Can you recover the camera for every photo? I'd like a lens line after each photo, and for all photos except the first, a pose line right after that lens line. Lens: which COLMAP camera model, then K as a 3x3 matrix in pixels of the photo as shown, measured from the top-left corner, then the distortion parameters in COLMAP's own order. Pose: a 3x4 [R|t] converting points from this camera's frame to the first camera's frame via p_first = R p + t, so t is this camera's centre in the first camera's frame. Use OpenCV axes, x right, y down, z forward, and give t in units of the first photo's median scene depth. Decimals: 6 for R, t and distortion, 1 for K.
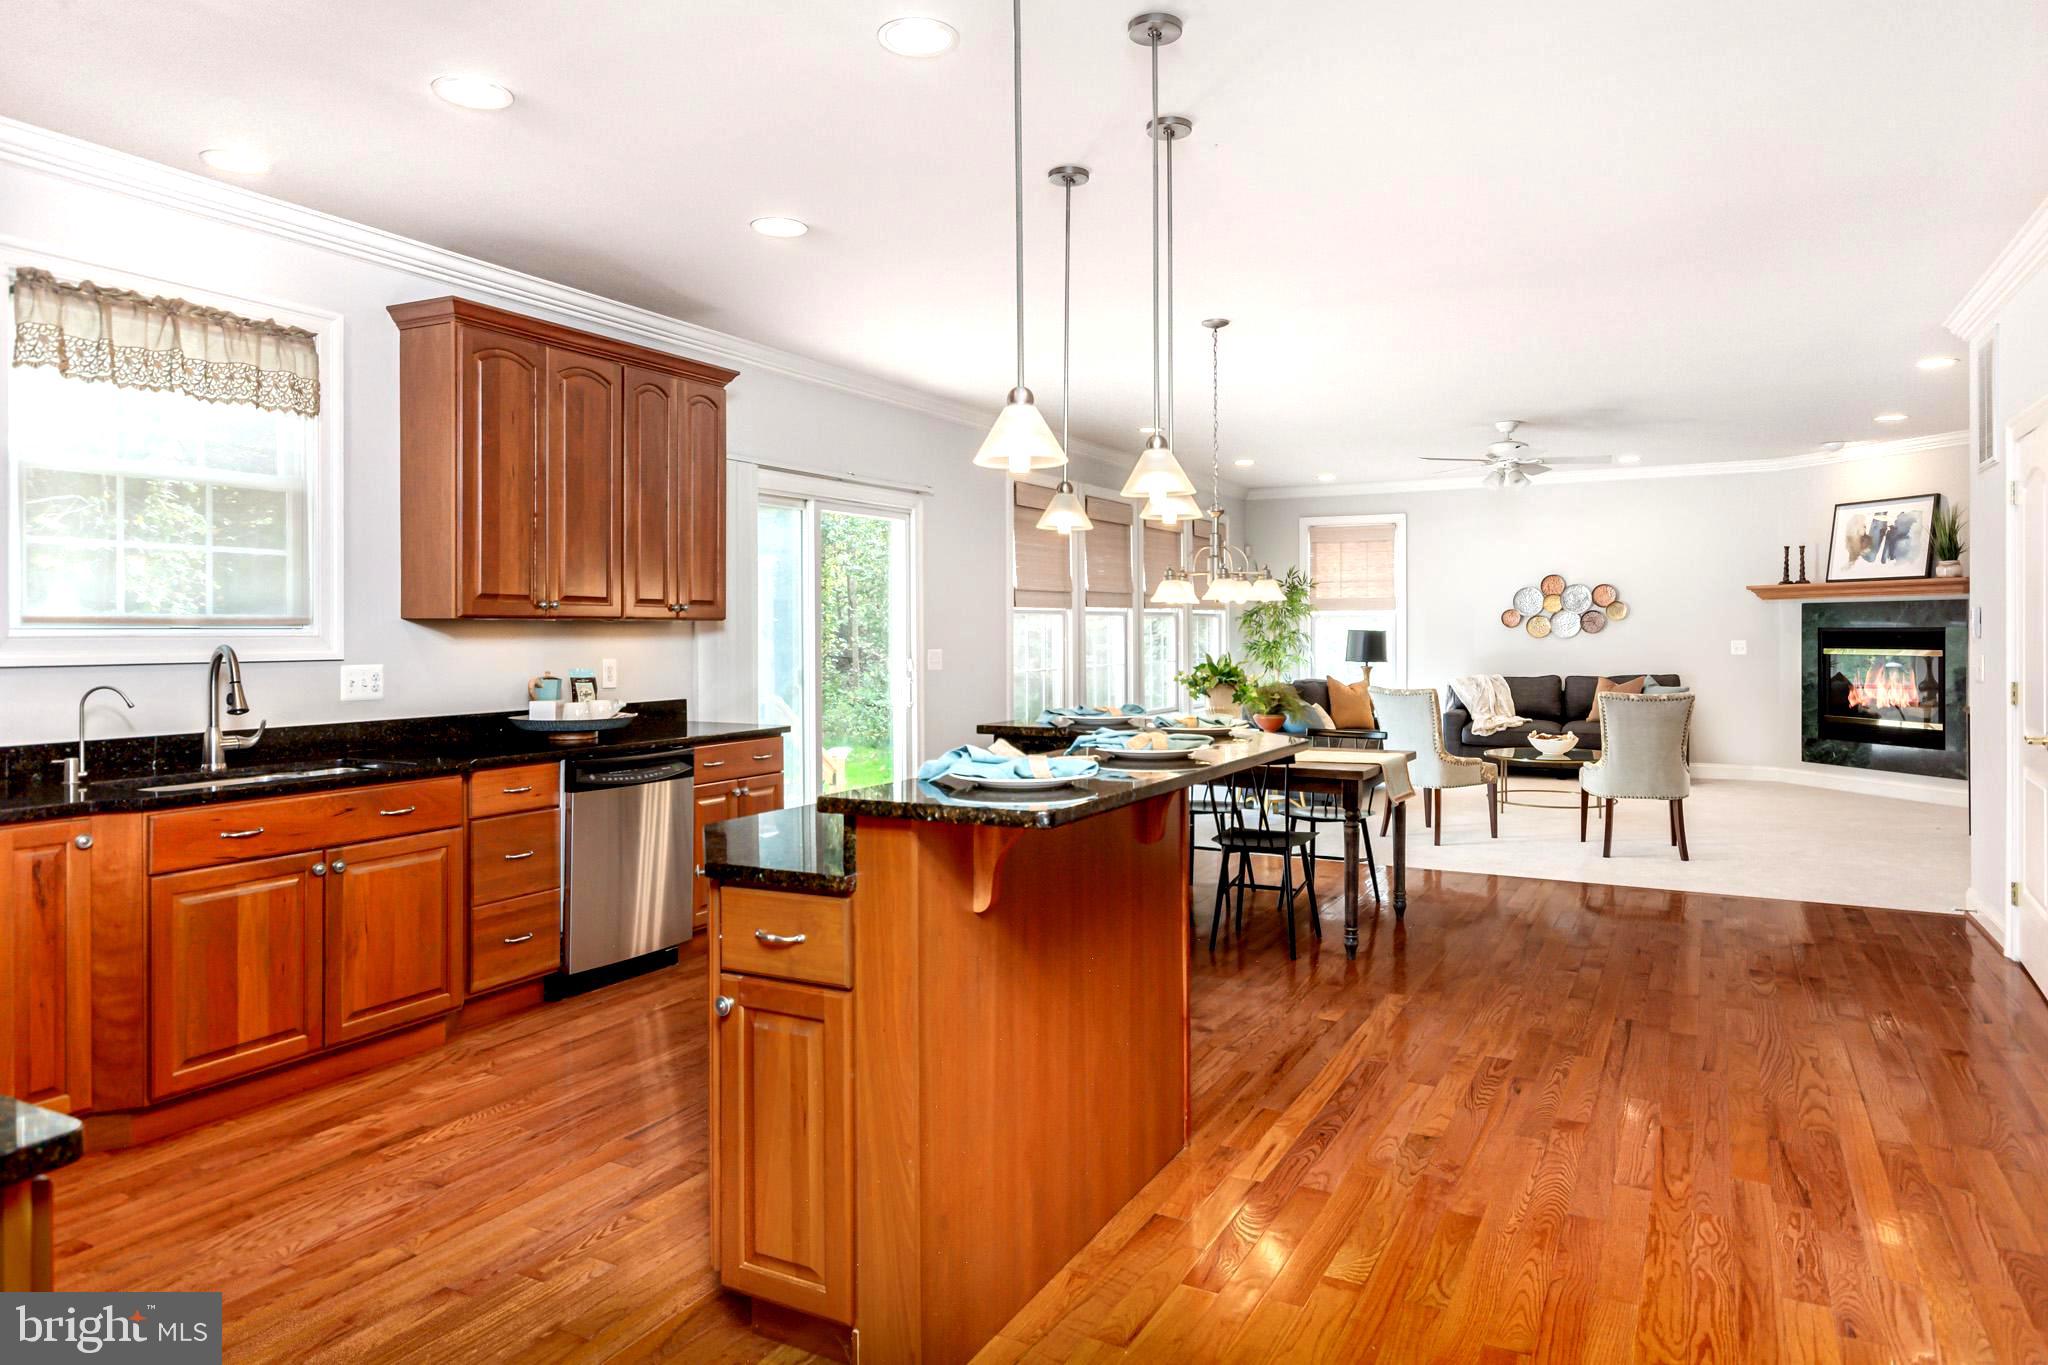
lens RADIAL K [[1253.5, 0, 1027.6], [0, 1253.5, 637.3], [0, 0, 1]] dist [0.014700, -0.002221]
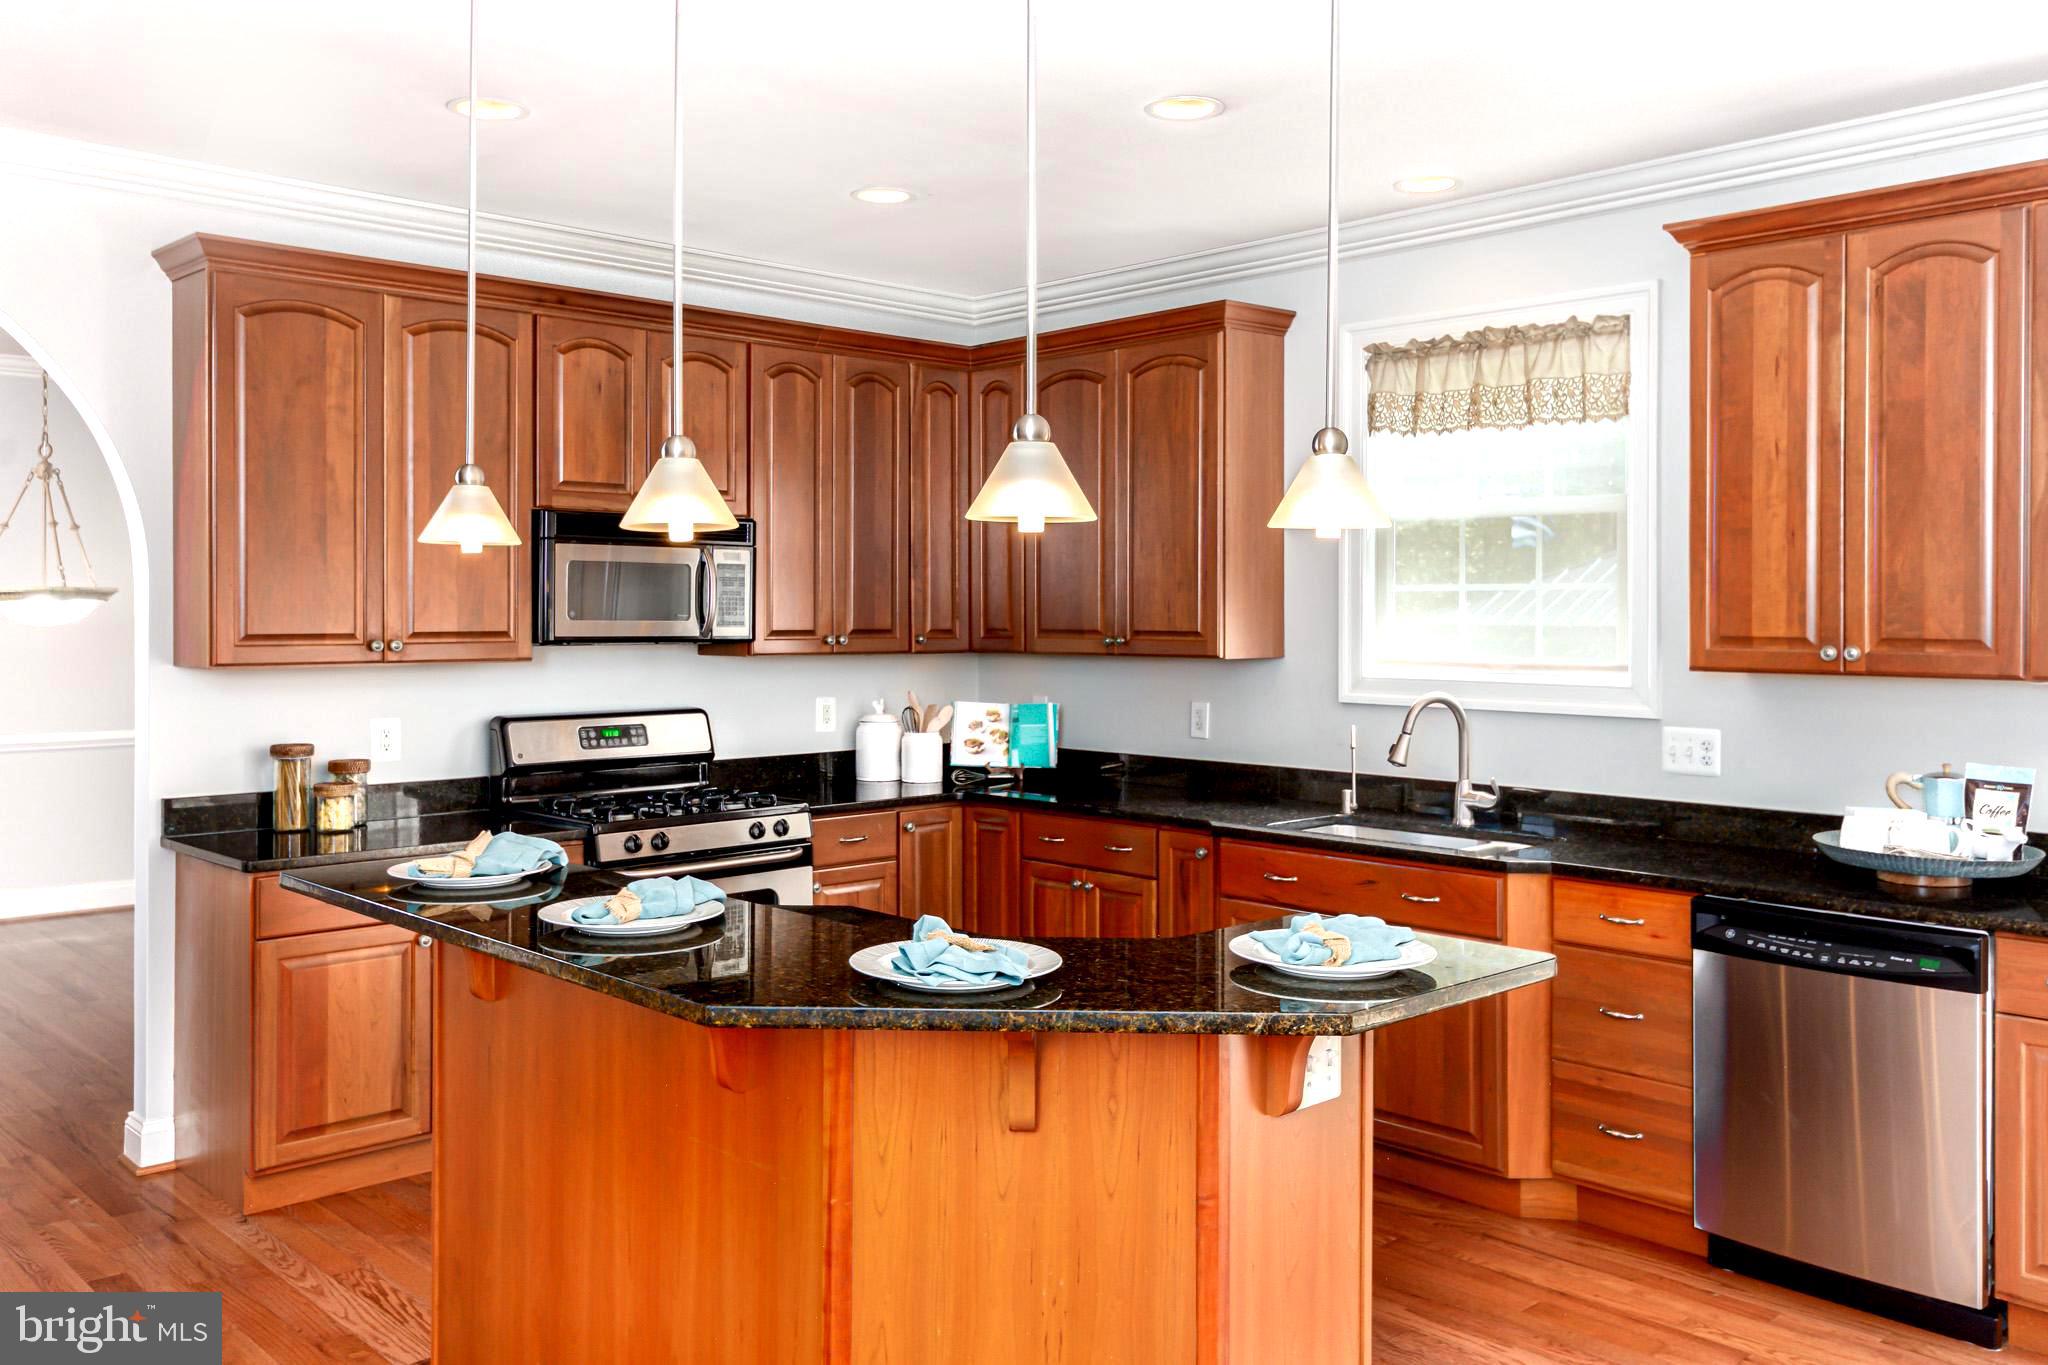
lens RADIAL K [[1668.1, 0, 1025.4], [0, 1668.1, 623.8], [0, 0, 1]] dist [-0.003407, 0.004670]
pose [[-0.305336, 0.008379, -0.952208, 0.662964], [-0.009127, 0.999890, 0.011725, -0.058941], [0.952201, 0.012270, -0.305226, 1.106158]]
